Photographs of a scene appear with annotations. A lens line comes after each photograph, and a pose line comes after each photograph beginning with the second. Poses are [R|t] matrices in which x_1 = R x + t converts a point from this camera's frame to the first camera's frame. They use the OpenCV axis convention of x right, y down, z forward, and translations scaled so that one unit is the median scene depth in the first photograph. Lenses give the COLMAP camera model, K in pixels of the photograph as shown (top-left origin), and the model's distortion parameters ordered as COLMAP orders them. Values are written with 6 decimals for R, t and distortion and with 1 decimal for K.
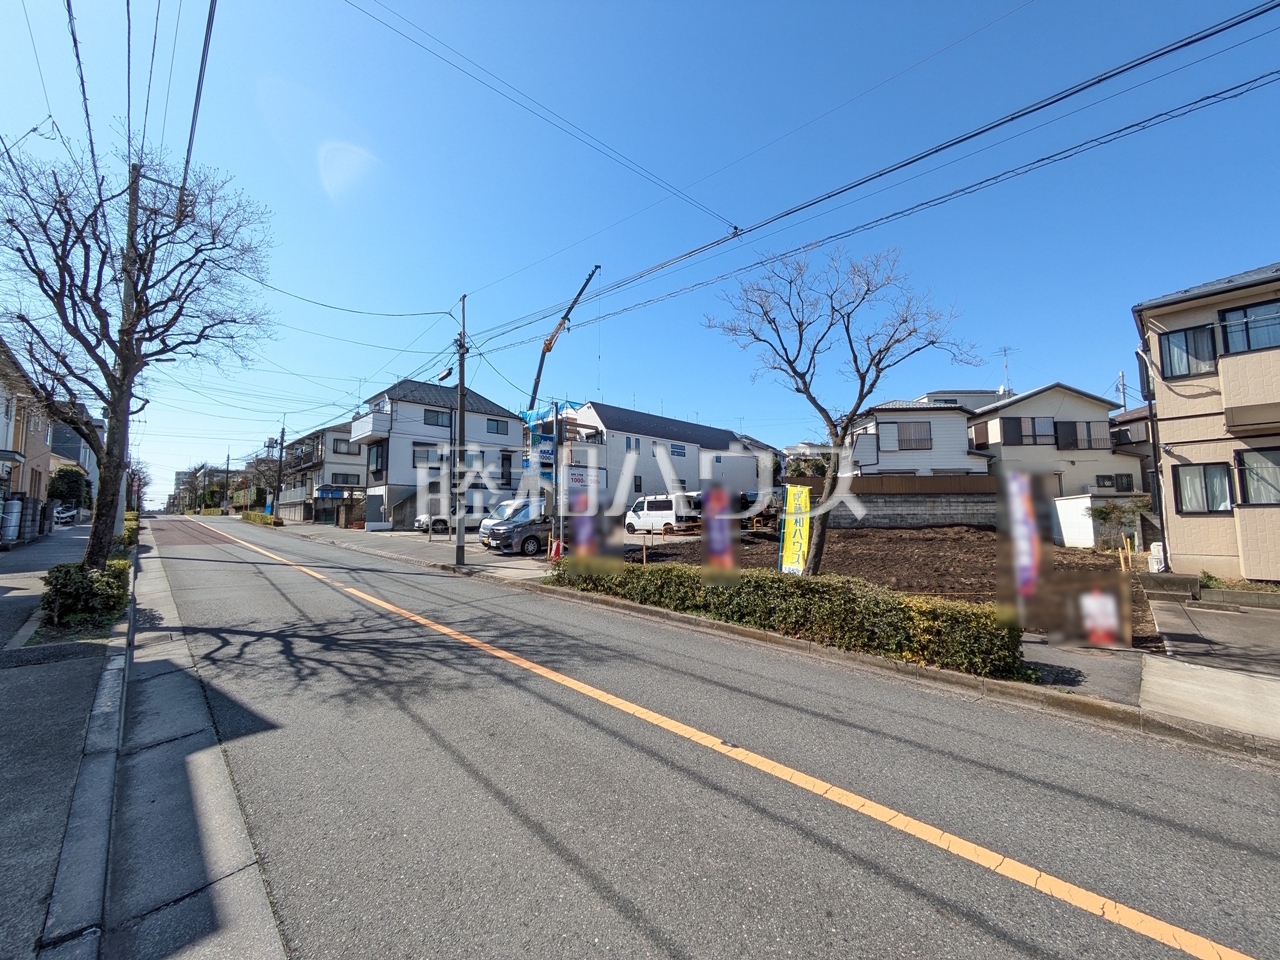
lens RADIAL K [[505.0, 0, 638.8], [0, 505.0, 478.3], [0, 0, 1]] dist [-0.000247, 0.001332]
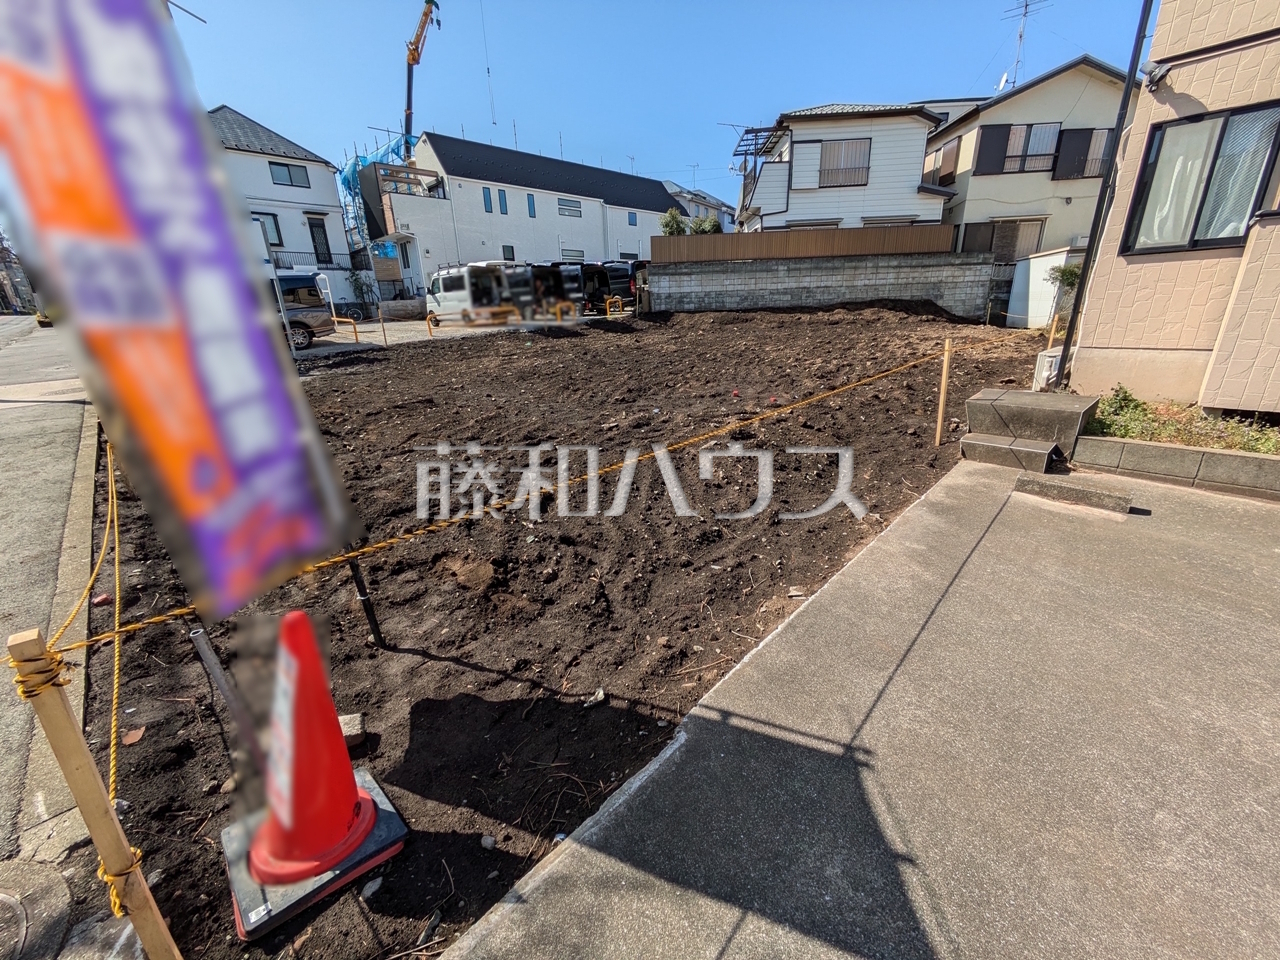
lens RADIAL K [[505.0, 0, 638.0], [0, 505.0, 479.8], [0, 0, 1]] dist [-0.000247, 0.001332]
pose [[0.999625, -0.025828, -0.009087, 0.272272], [0.027305, 0.915846, 0.400599, 0.026367], [-0.002024, -0.400697, 0.916208, 0.219164]]
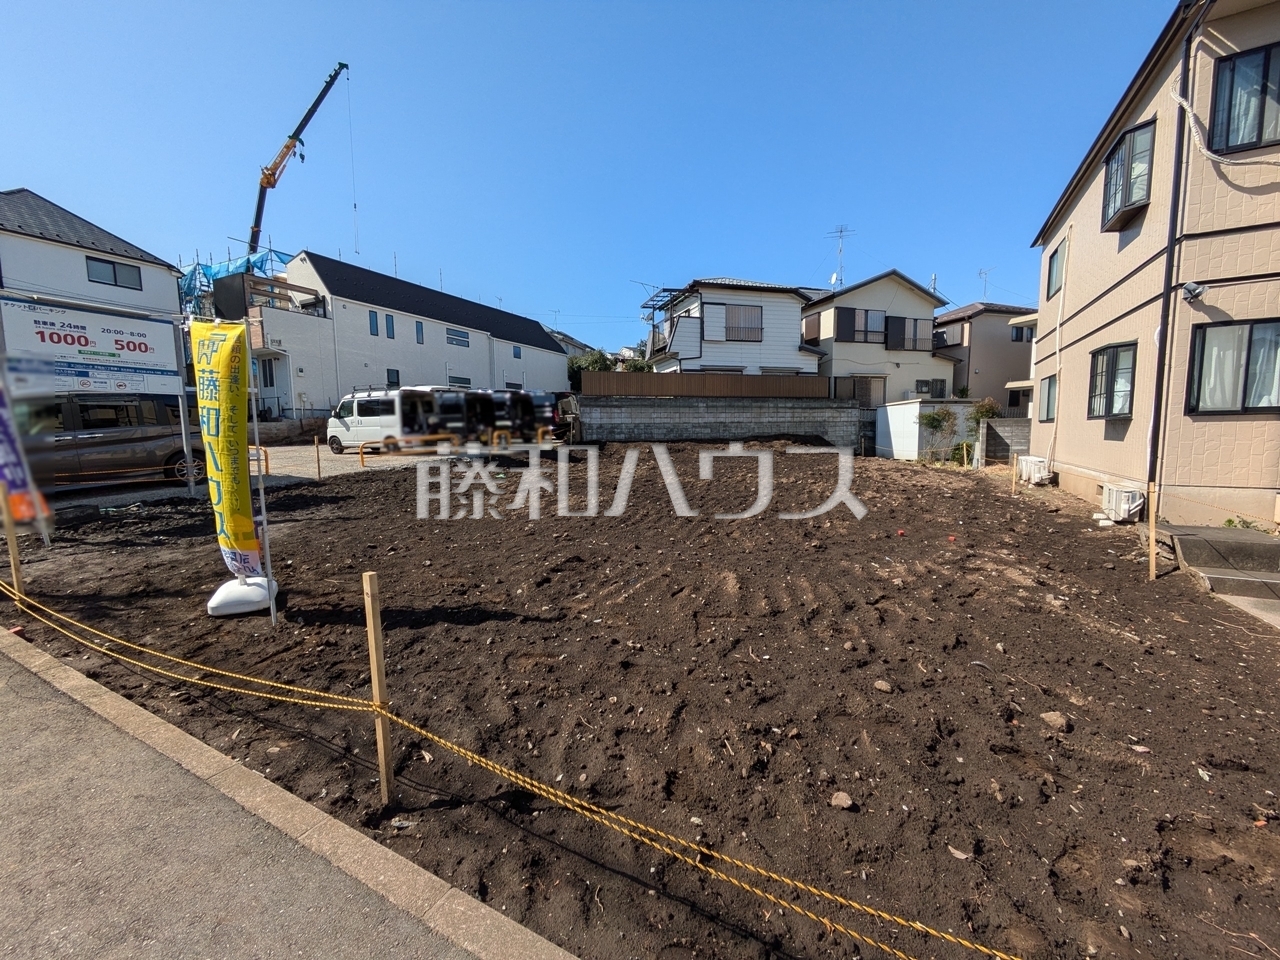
lens RADIAL K [[505.0, 0, 639.0], [0, 505.0, 478.6], [0, 0, 1]] dist [-0.000247, 0.001332]
pose [[0.947091, -0.035432, 0.319005, 0.132028], [-0.020980, 0.984928, 0.171685, 0.024144], [-0.320280, -0.169294, 0.932073, 0.280849]]
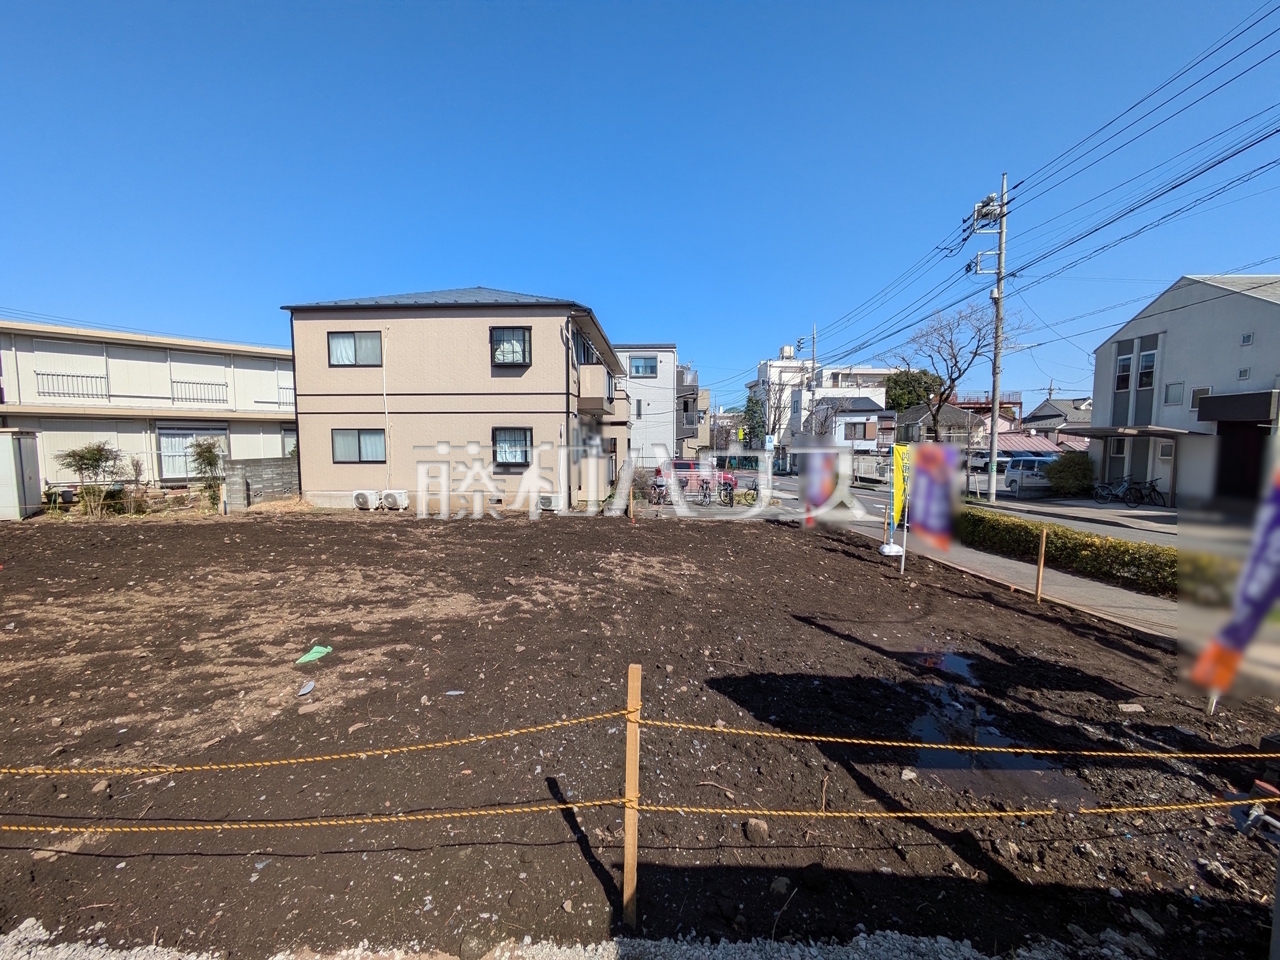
lens RADIAL K [[505.0, 0, 637.4], [0, 505.0, 478.0], [0, 0, 1]] dist [-0.000247, 0.001332]
pose [[-0.702845, -0.045150, 0.709908, -0.028976], [-0.057263, 0.998336, 0.006800, 0.039188], [-0.709034, -0.035872, -0.704261, 0.792206]]
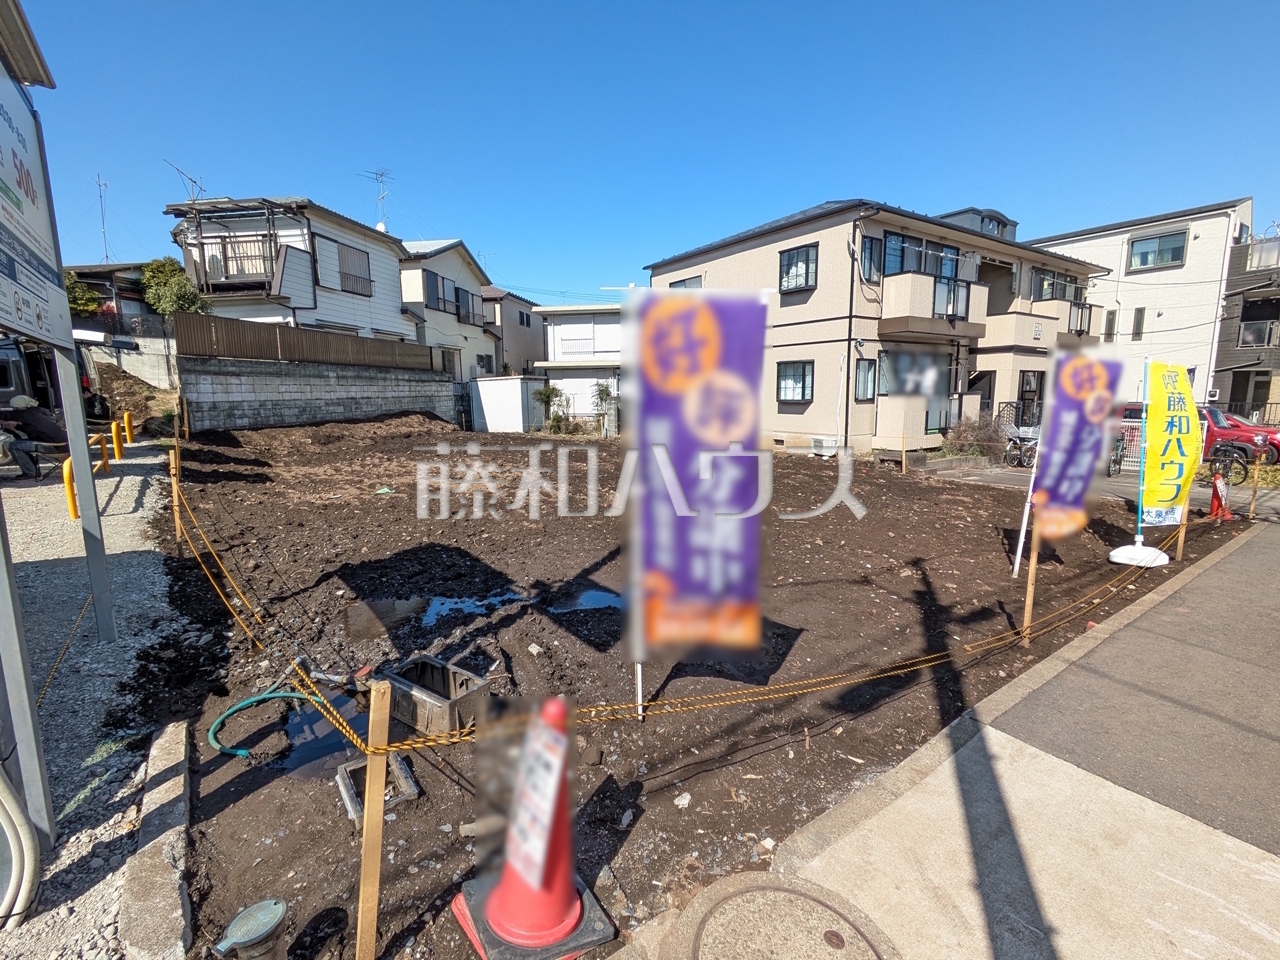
lens RADIAL K [[586.8, 0, 636.6], [0, 586.8, 478.8], [0, 0, 1]] dist [-0.002110, 0.000260]
pose [[0.137365, -0.142355, 0.980238, -0.154742], [-0.074515, 0.985329, 0.153537, 0.032398], [-0.987714, -0.094133, 0.124743, 0.558466]]
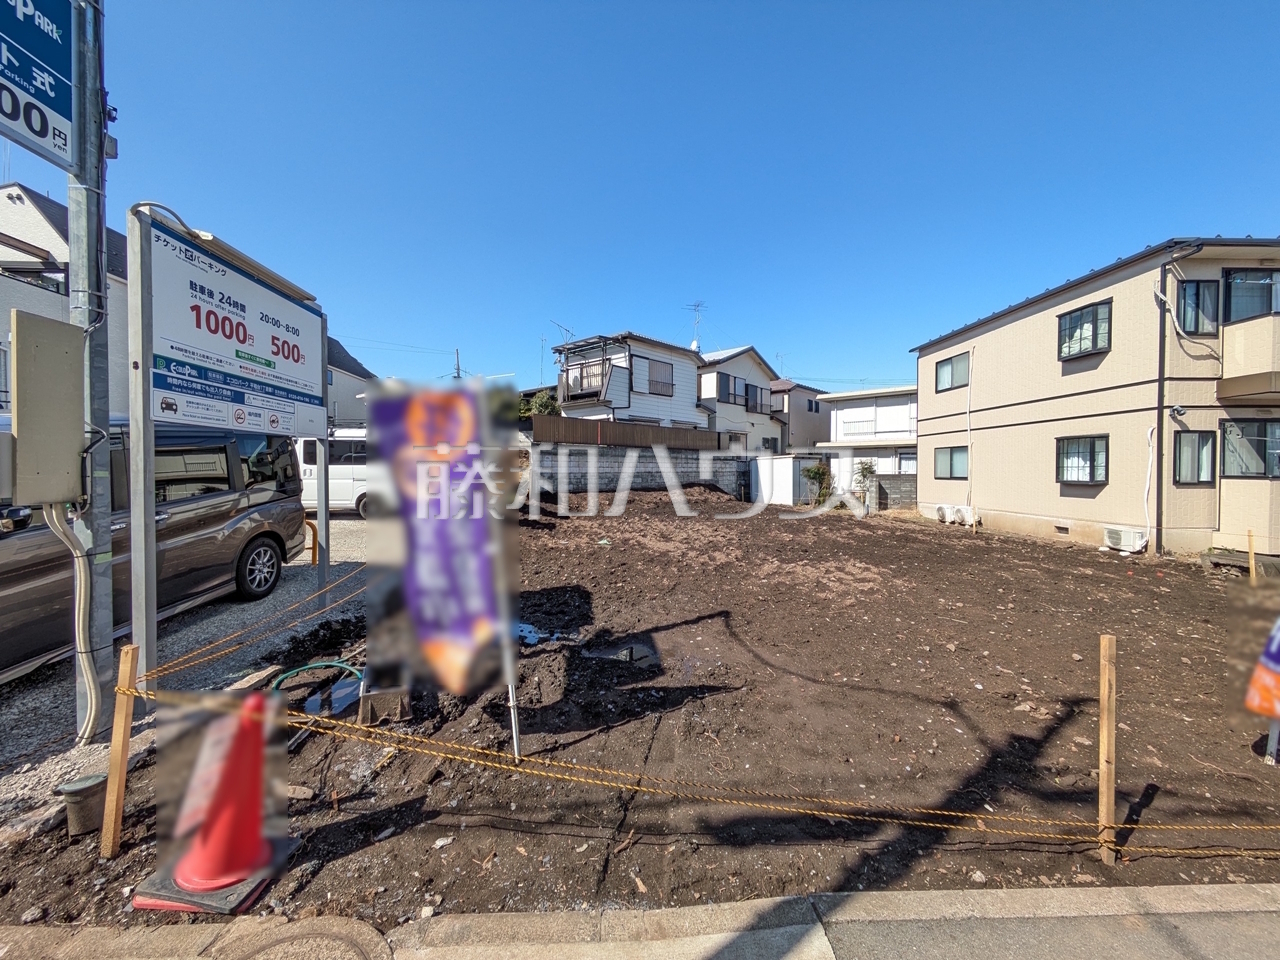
lens RADIAL K [[505.0, 0, 638.8], [0, 505.0, 479.7], [0, 0, 1]] dist [-0.000247, 0.001332]
pose [[0.654844, -0.008257, 0.755719, -0.111222], [-0.068321, 0.995199, 0.070075, 0.027113], [-0.752670, -0.097520, 0.651136, 0.482123]]
